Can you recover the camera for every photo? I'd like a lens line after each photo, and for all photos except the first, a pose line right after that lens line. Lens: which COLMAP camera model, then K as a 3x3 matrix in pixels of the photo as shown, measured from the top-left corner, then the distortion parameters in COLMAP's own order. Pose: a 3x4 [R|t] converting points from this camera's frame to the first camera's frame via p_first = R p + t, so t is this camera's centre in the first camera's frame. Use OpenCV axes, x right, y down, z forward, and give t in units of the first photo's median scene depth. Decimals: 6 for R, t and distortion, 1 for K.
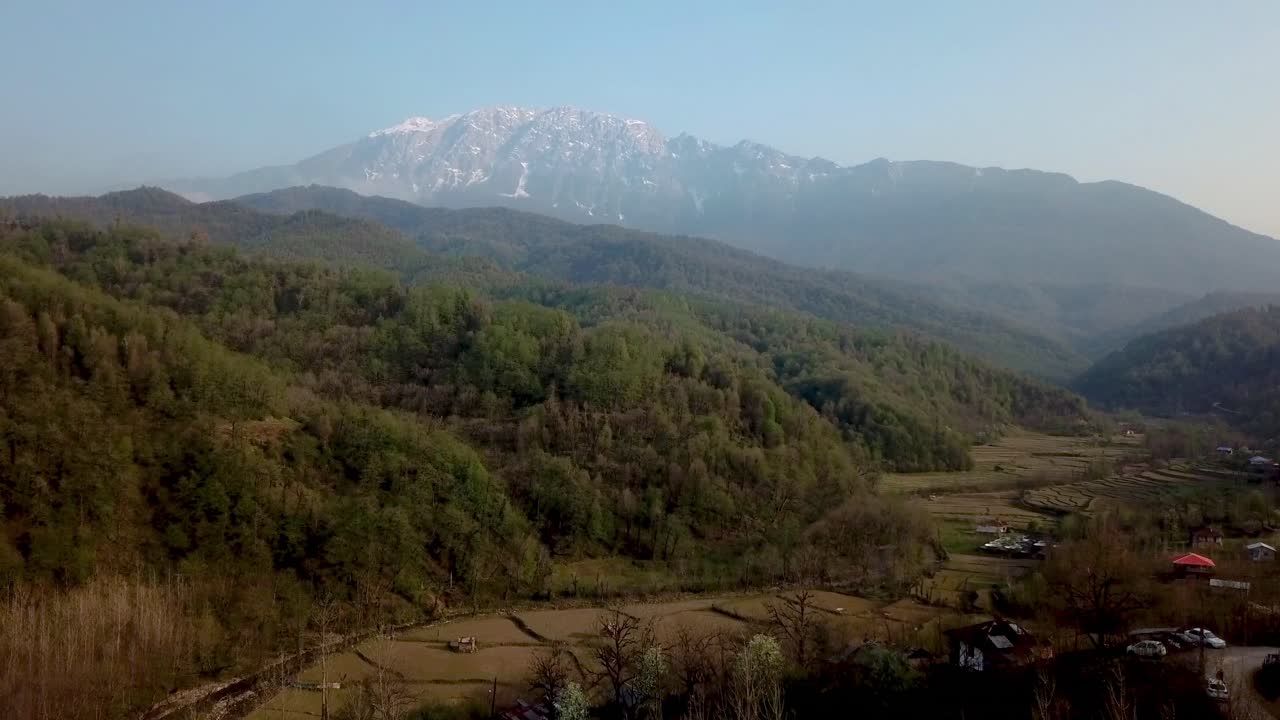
lens RADIAL K [[1163.7, 0, 640.0], [0, 1163.7, 360.0], [0, 0, 1]] dist [0.112368, -0.308536]
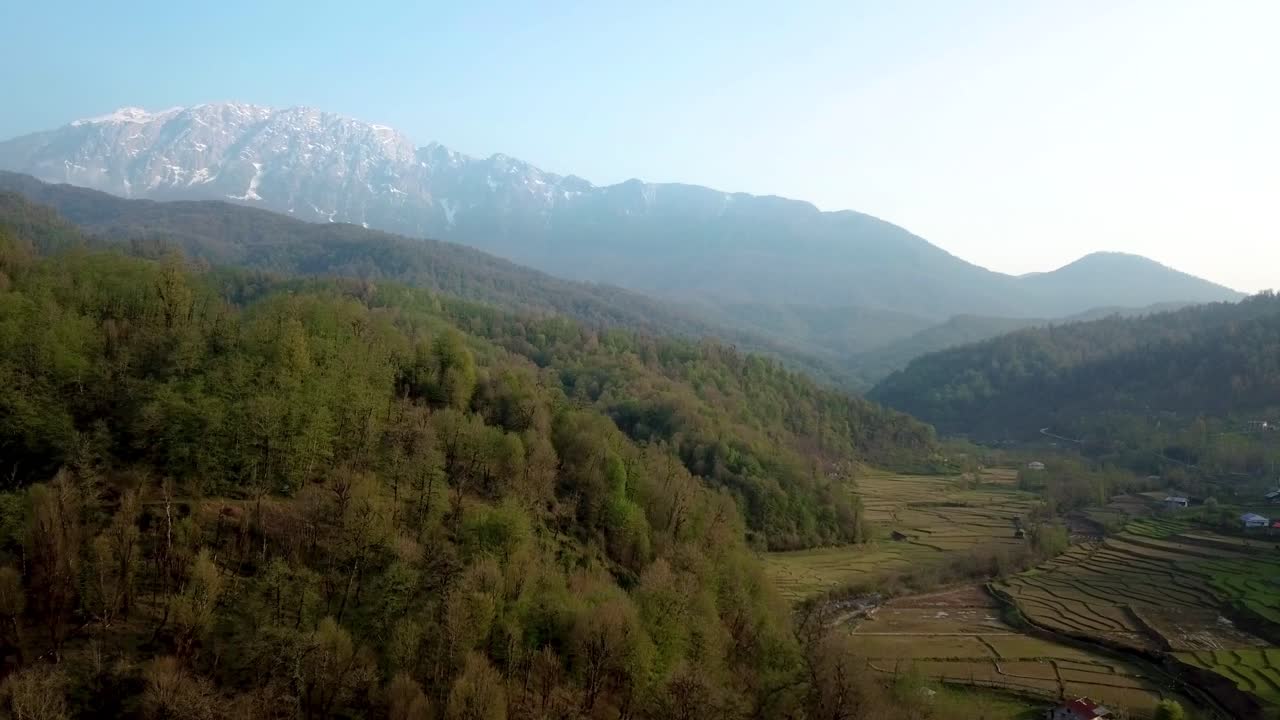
lens RADIAL K [[1163.7, 0, 640.0], [0, 1163.7, 360.0], [0, 0, 1]] dist [0.112368, -0.308536]
pose [[0.977495, 0.007506, 0.210824, 0.009006], [-0.003814, 0.999832, -0.017913, 0.001750], [-0.210923, 0.016706, 0.977360, 0.248682]]
